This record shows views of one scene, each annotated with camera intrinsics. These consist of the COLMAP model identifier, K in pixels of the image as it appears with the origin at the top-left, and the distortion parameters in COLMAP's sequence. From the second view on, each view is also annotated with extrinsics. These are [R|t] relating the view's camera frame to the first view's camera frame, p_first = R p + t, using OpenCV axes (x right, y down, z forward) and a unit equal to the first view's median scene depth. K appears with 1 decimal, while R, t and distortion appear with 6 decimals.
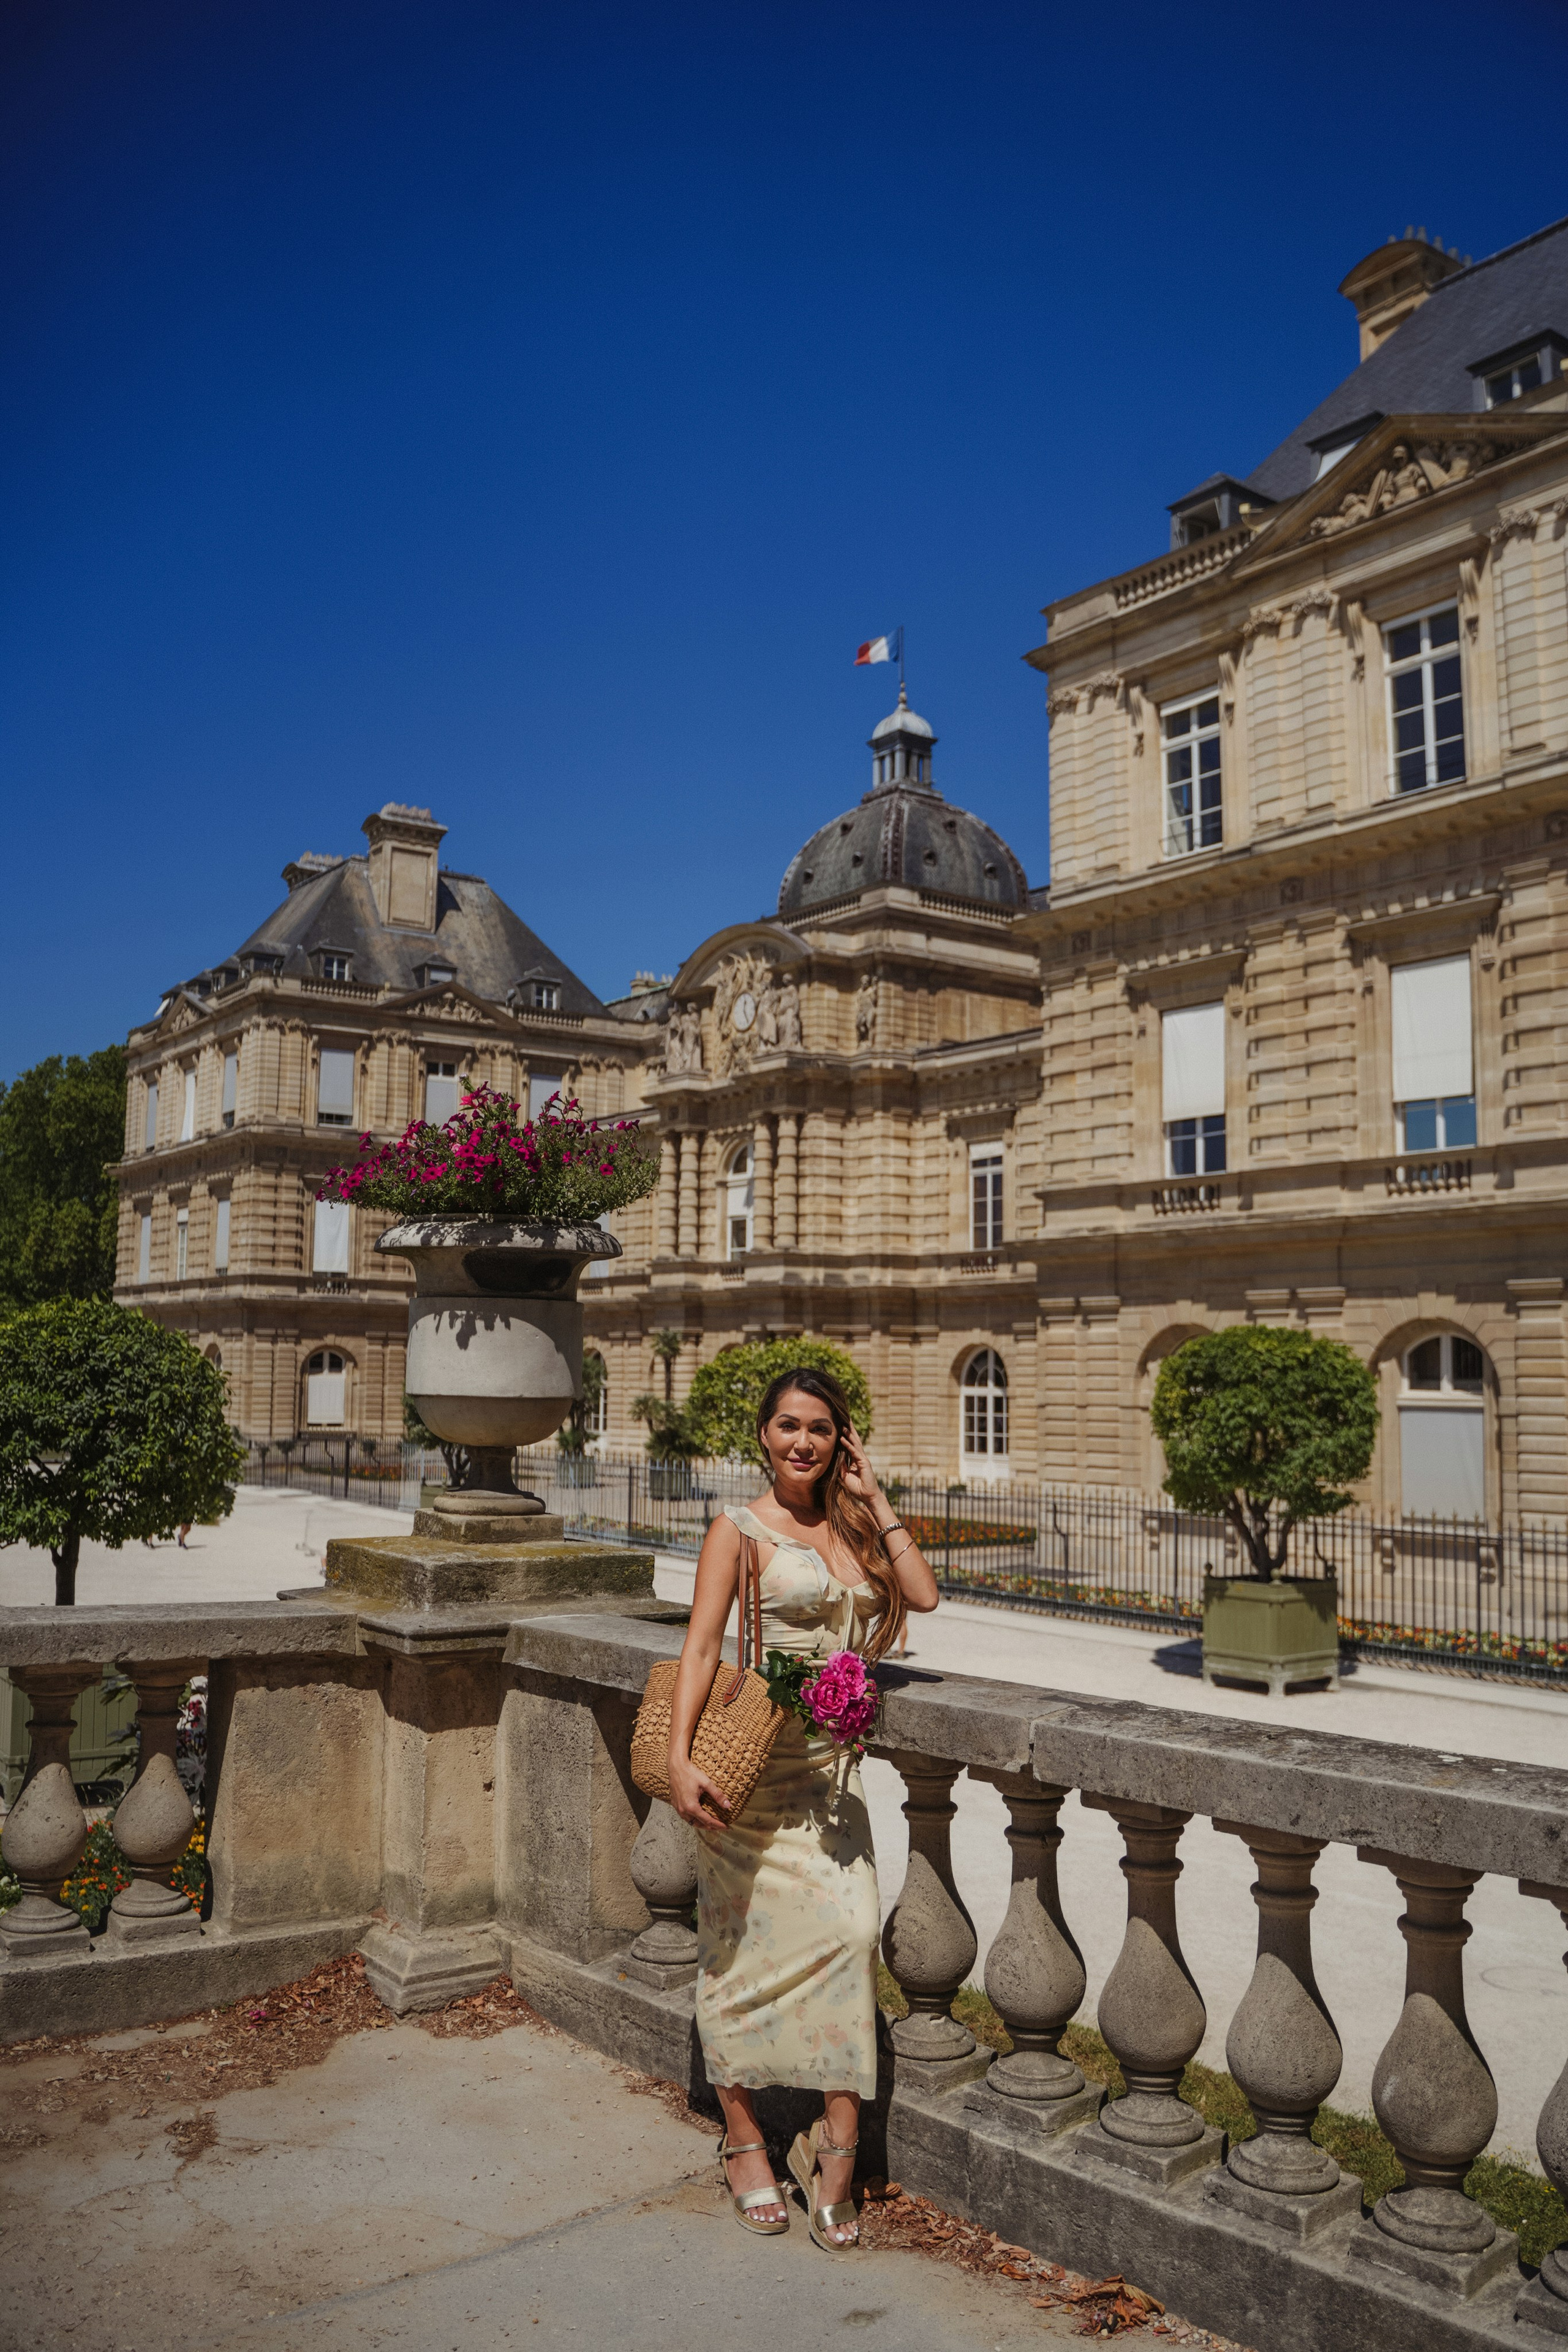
lens RADIAL K [[1889.9, 0, 785.2], [0, 1889.9, 1180.8], [0, 0, 1]] dist [-0.112550, 0.085934]
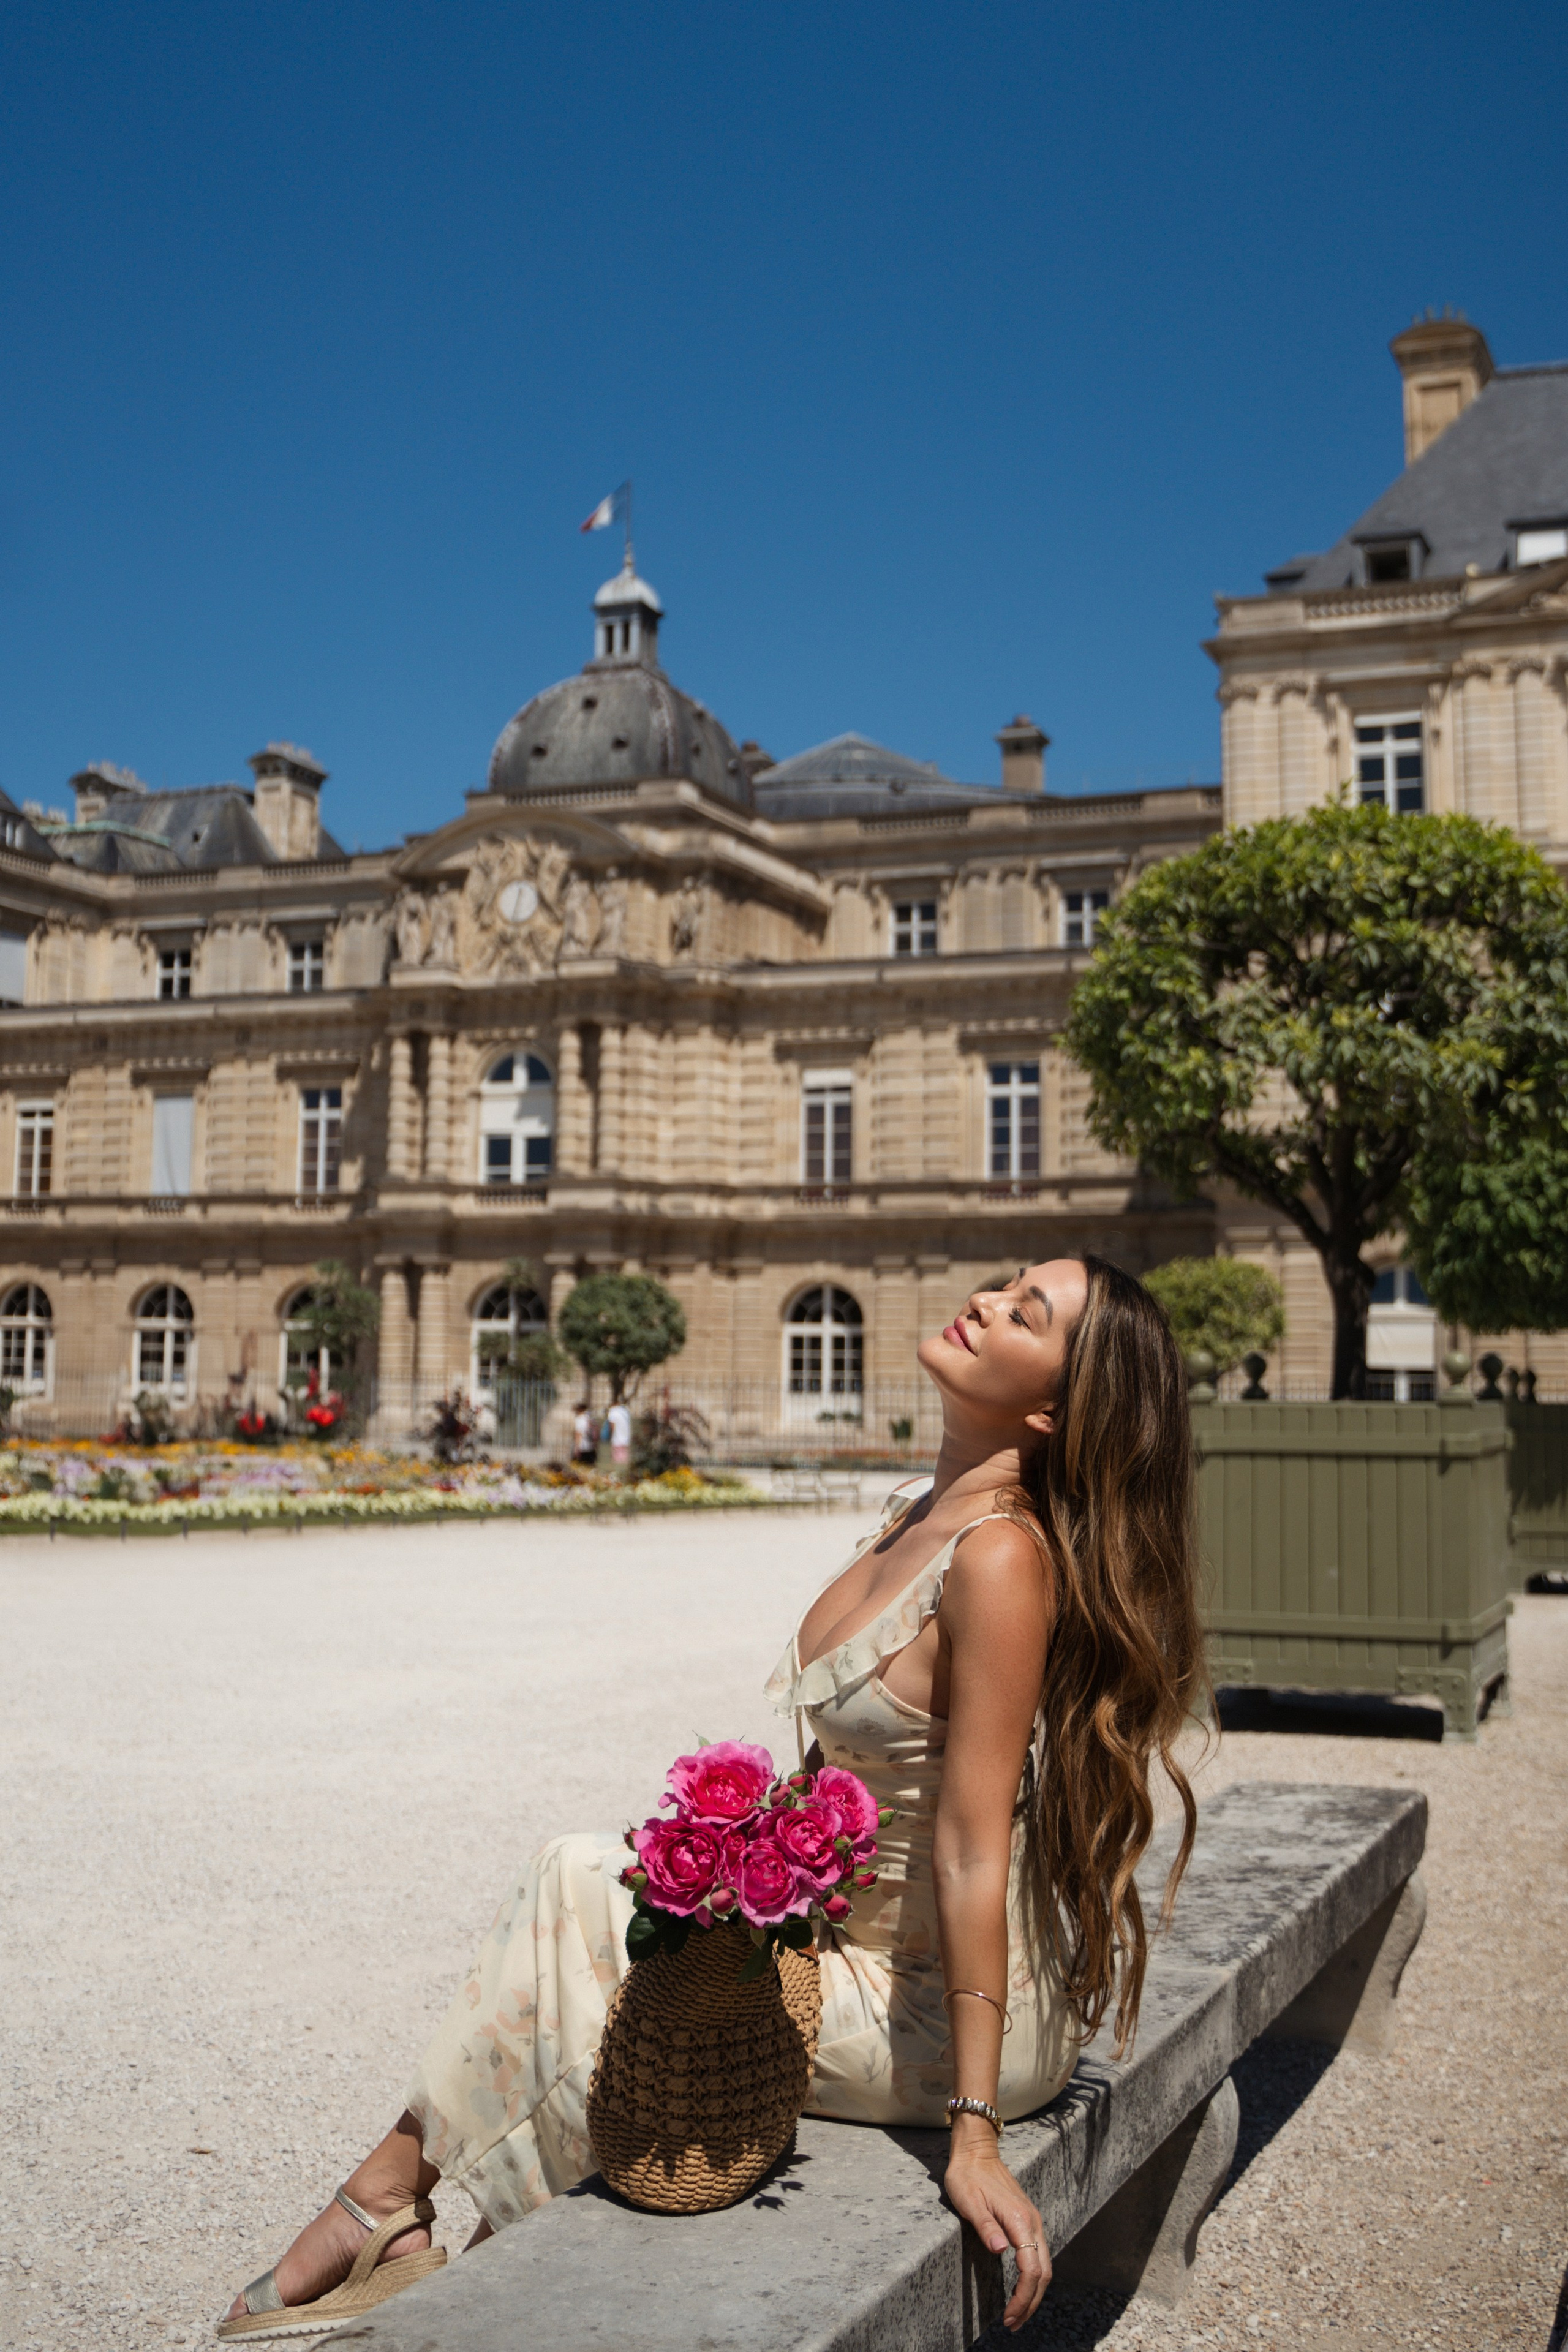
lens RADIAL K [[2588.1, 0, 776.6], [0, 2588.1, 1009.6], [0, 0, 1]] dist [-0.137846, 0.128401]
pose [[0.856382, 0.070862, 0.511457, -0.589866], [-0.054672, 0.997414, -0.046648, 0.012091], [-0.513440, 0.011986, 0.858042, -0.112232]]
